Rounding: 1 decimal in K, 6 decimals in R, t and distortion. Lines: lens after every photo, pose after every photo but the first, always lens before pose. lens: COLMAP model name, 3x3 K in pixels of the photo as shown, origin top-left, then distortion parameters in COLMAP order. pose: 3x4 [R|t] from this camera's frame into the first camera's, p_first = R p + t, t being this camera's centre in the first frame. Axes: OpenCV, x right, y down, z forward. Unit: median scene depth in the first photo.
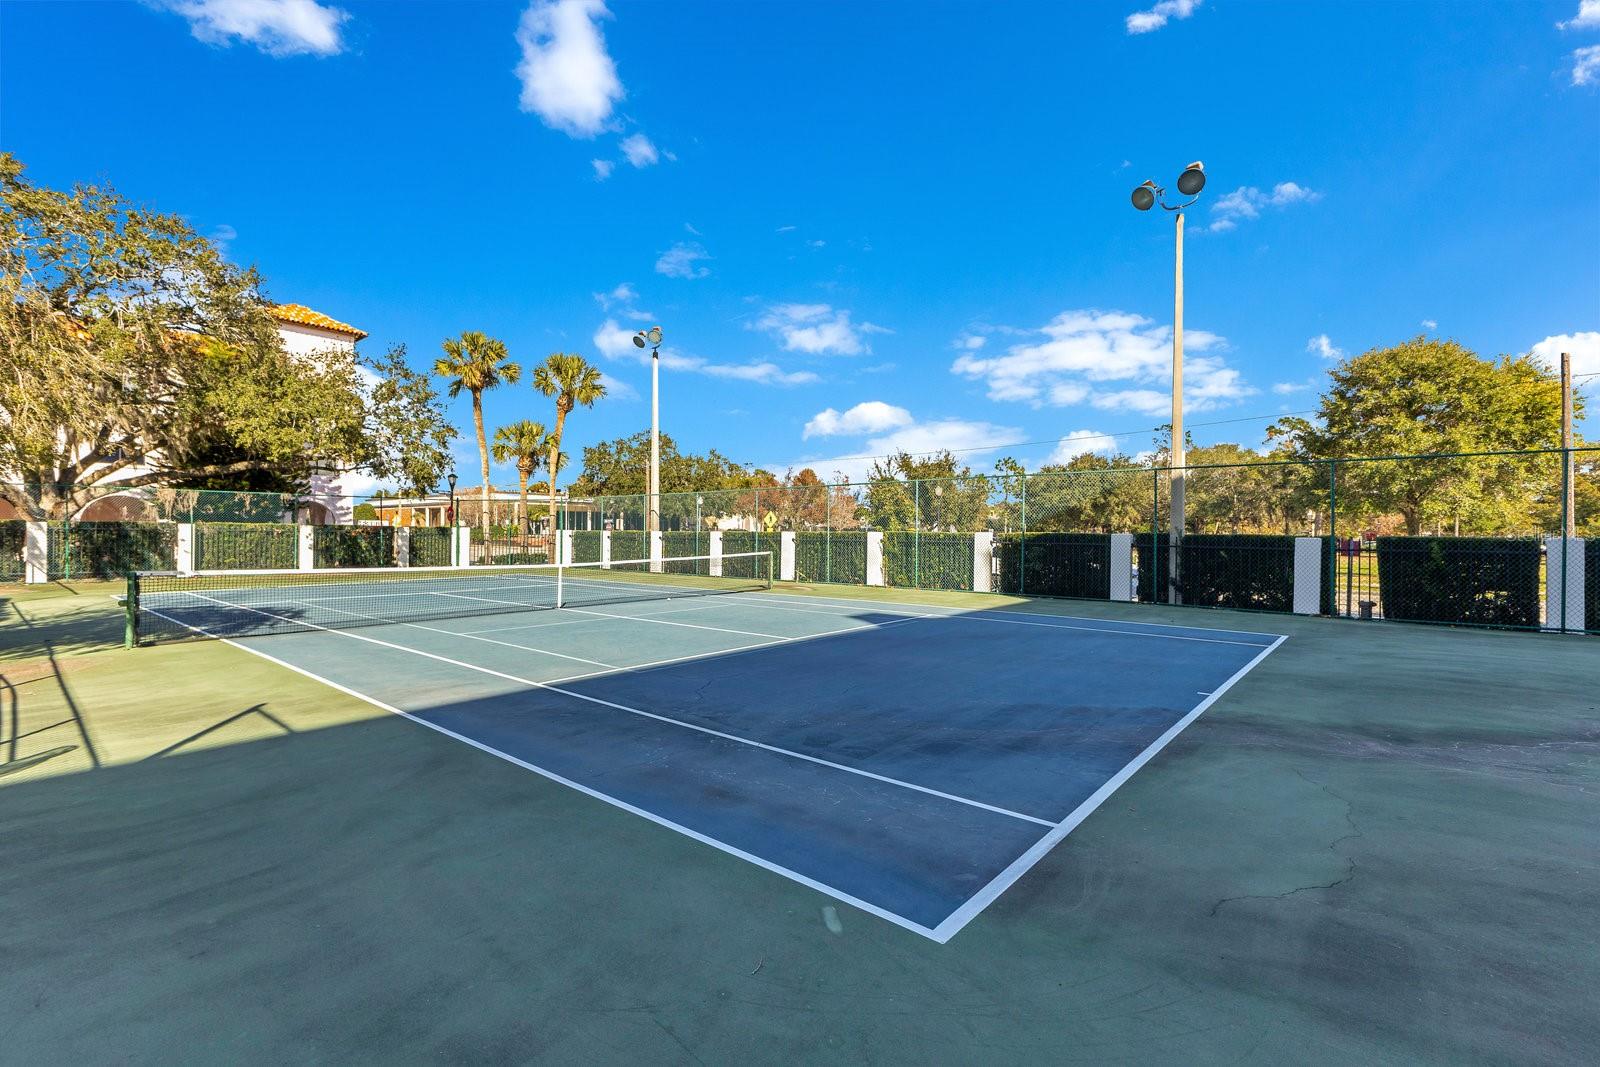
lens RADIAL K [[703.2, 0, 795.2], [0, 703.2, 529.0], [0, 0, 1]] dist [0.001073, 0.000105]
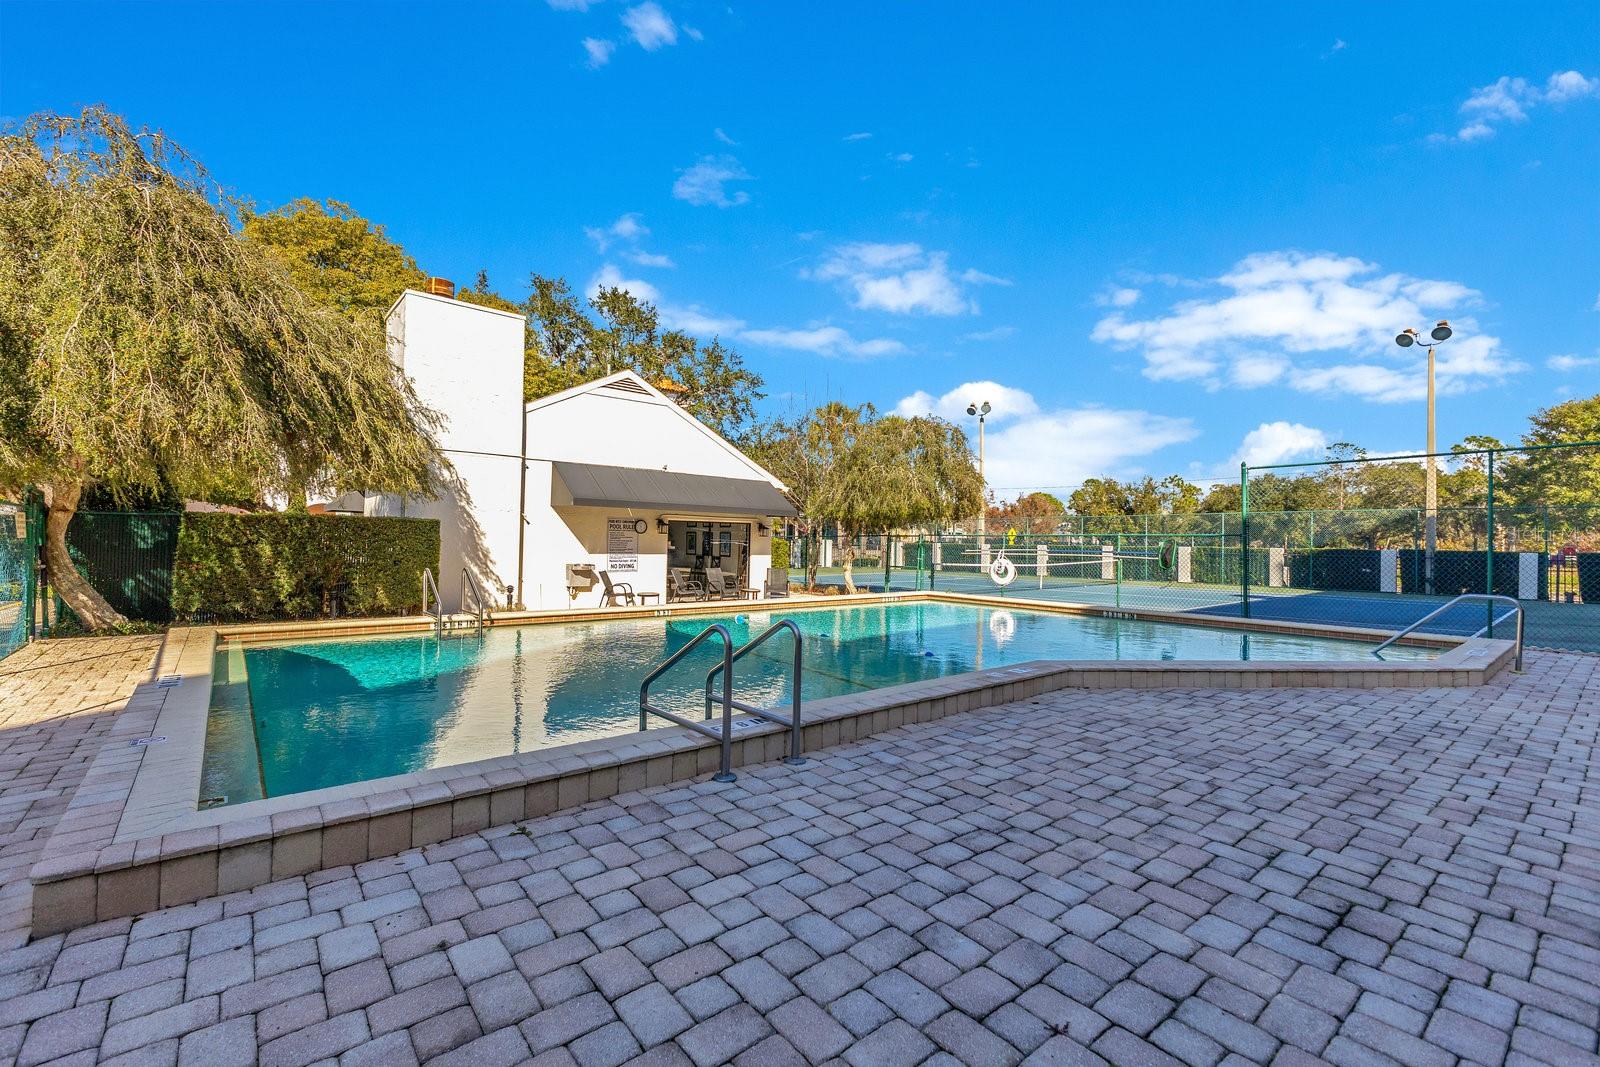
lens RADIAL K [[677.7, 0, 800.0], [0, 677.7, 533.5], [0, 0, 1]] dist [0.000055, -0.003820]
pose [[0.986627, 0.000882, -0.162995, -0.337575], [-0.002560, 0.999946, -0.010085, -0.006219], [0.162977, 0.010368, 0.986575, -0.404367]]
